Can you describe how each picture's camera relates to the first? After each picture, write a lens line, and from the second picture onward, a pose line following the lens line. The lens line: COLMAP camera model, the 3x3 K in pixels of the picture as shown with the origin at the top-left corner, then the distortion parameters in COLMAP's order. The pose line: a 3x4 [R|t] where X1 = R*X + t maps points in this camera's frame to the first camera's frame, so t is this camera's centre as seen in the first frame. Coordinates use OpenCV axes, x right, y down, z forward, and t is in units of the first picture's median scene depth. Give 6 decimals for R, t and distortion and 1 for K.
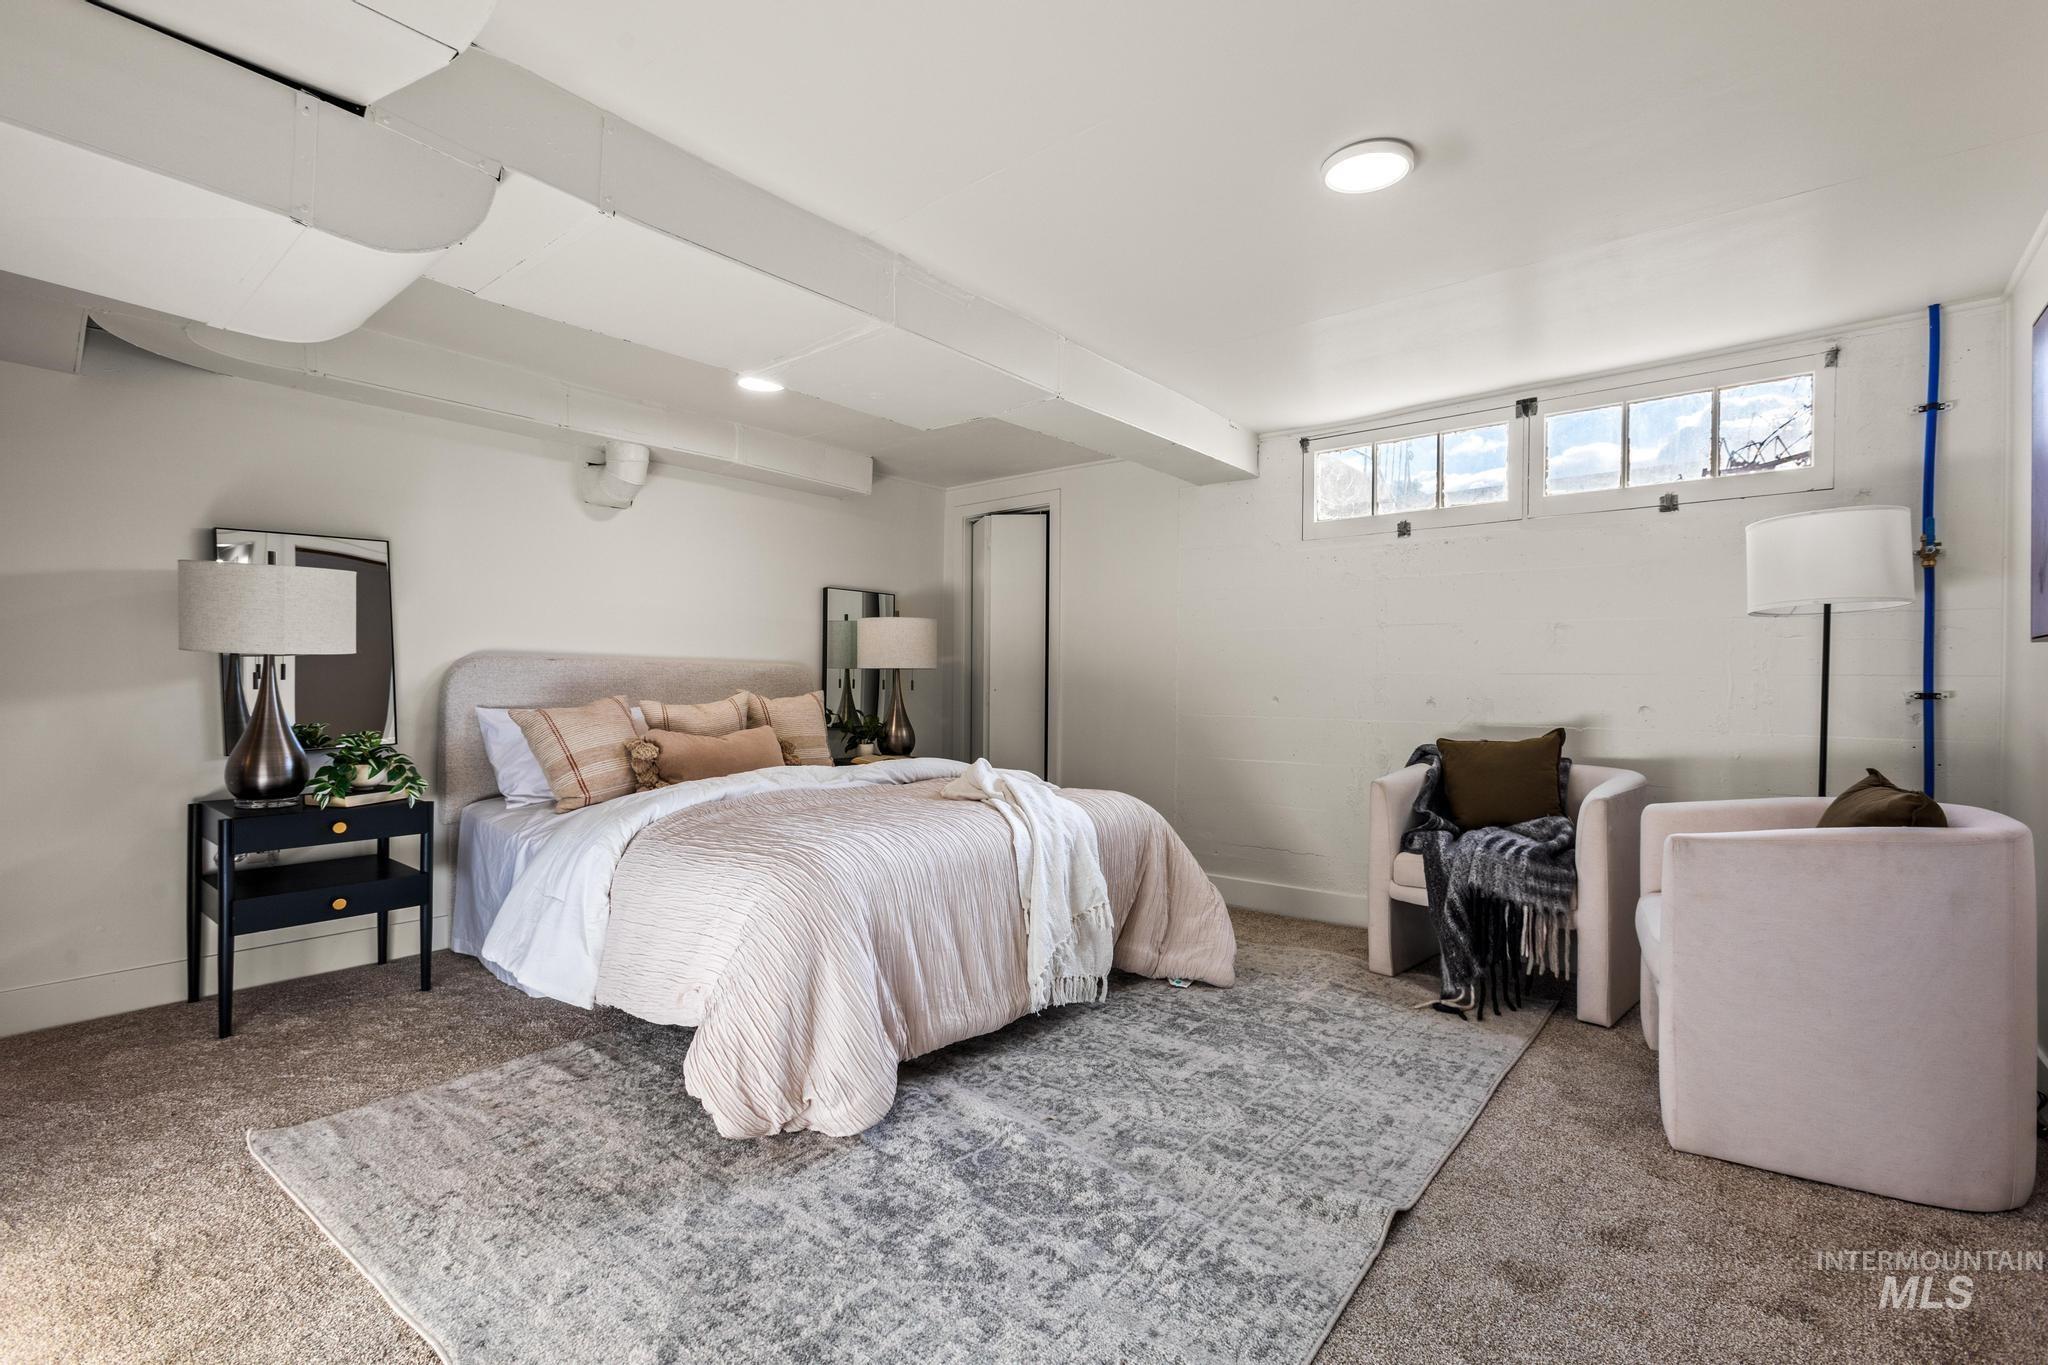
lens RADIAL K [[920.7, 0, 1036.1], [0, 920.7, 660.5], [0, 0, 1]] dist [-0.001494, 0.000638]
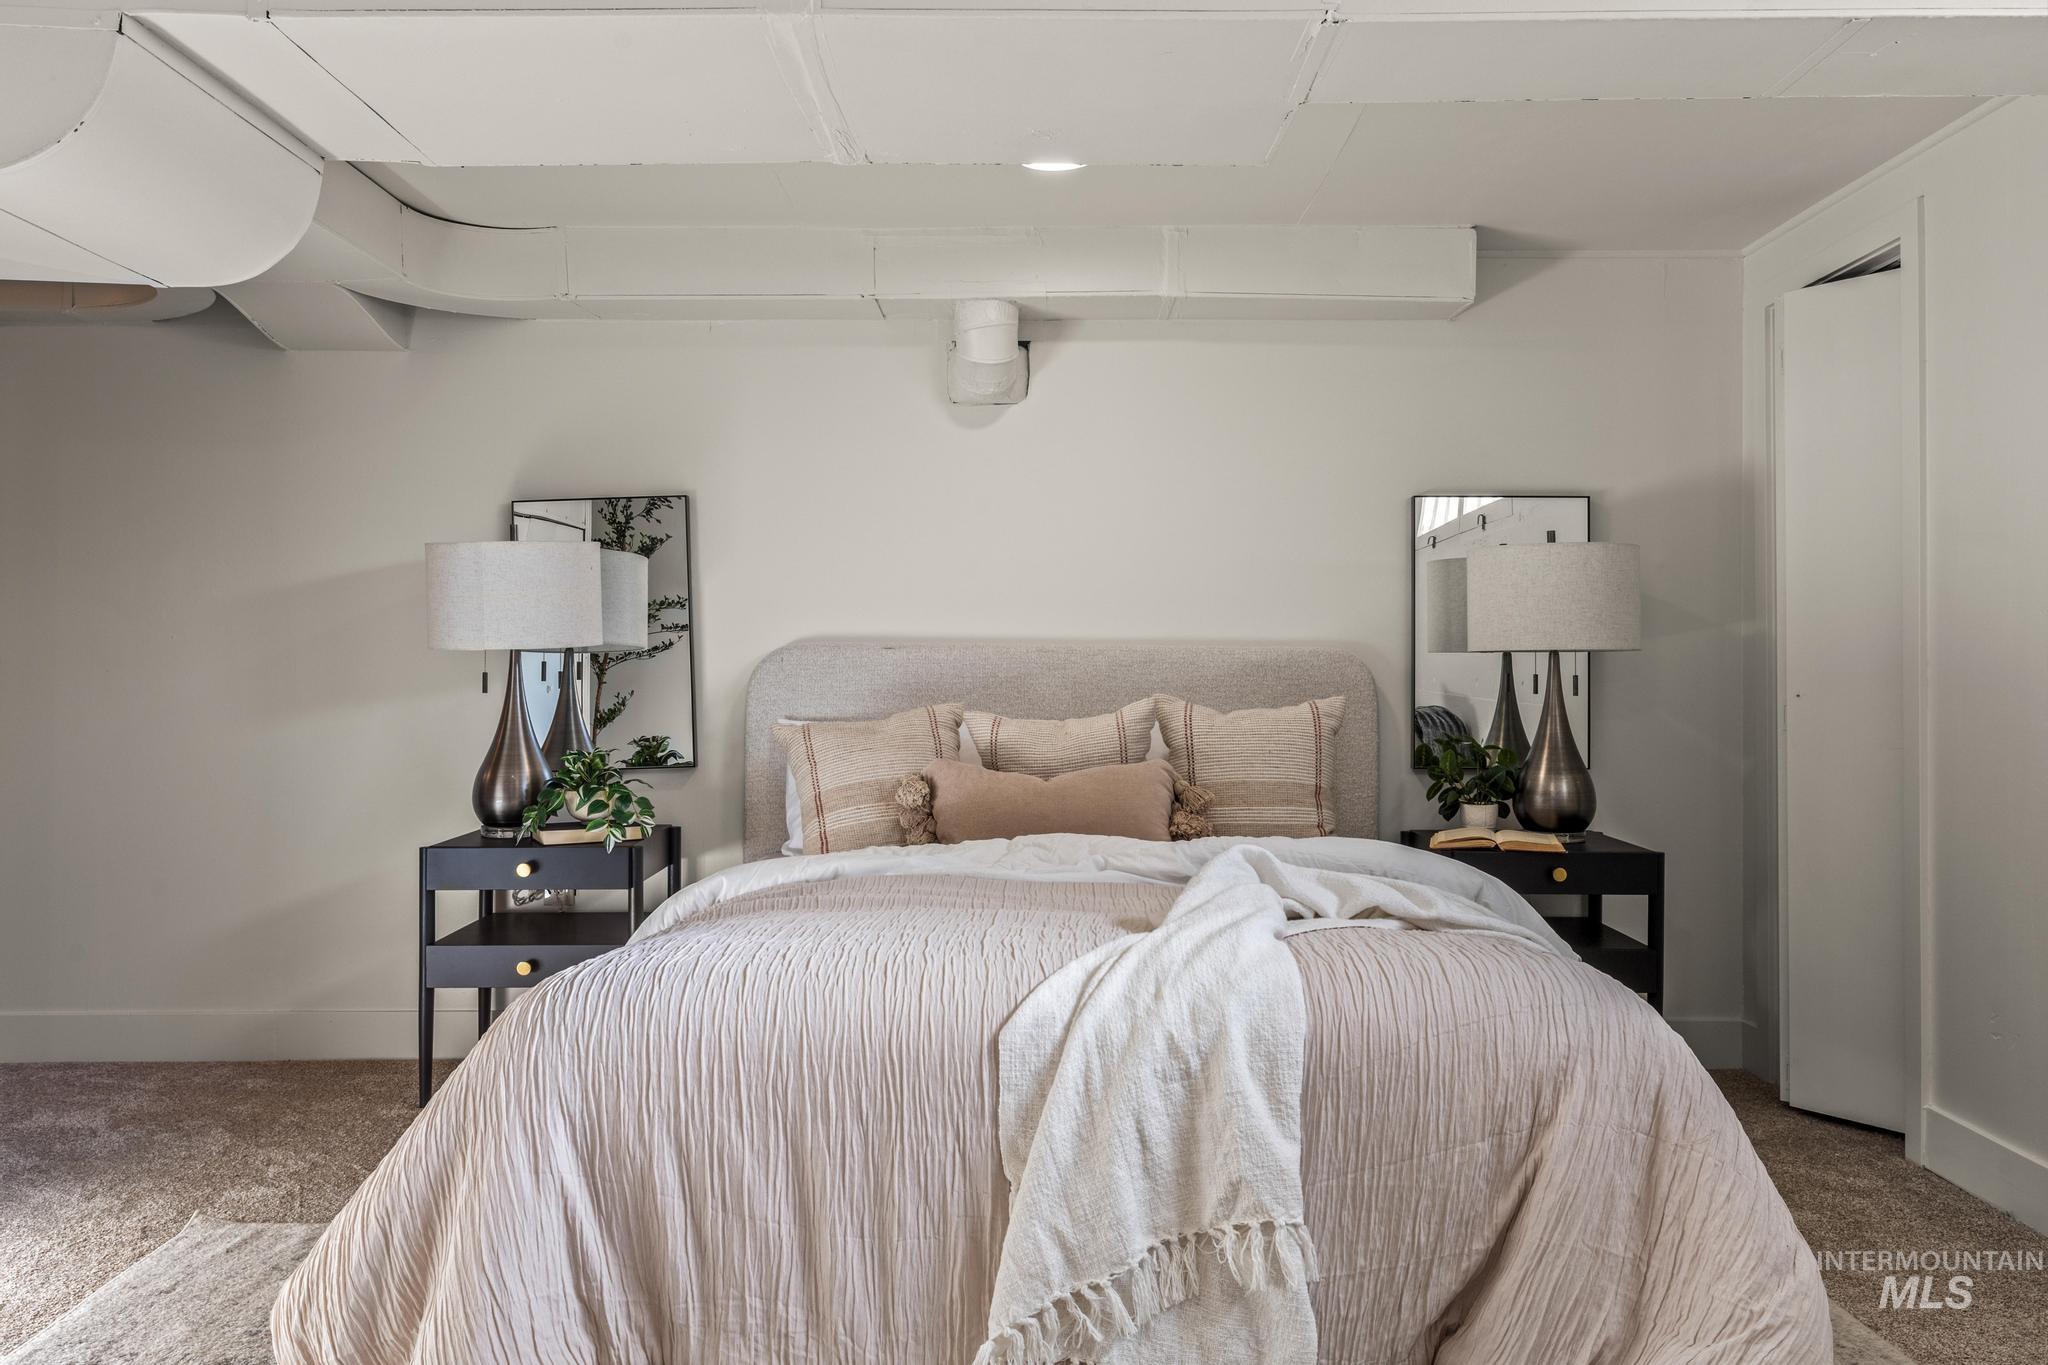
lens RADIAL K [[1586.7, 0, 1024.3], [0, 1586.7, 604.2], [0, 0, 1]] dist [0.003131, 0.005563]
pose [[0.629338, -0.041101, -0.776044, 0.476471], [0.023793, 0.999151, -0.033622, 0.009060], [0.776768, 0.002695, 0.629781, 0.398661]]
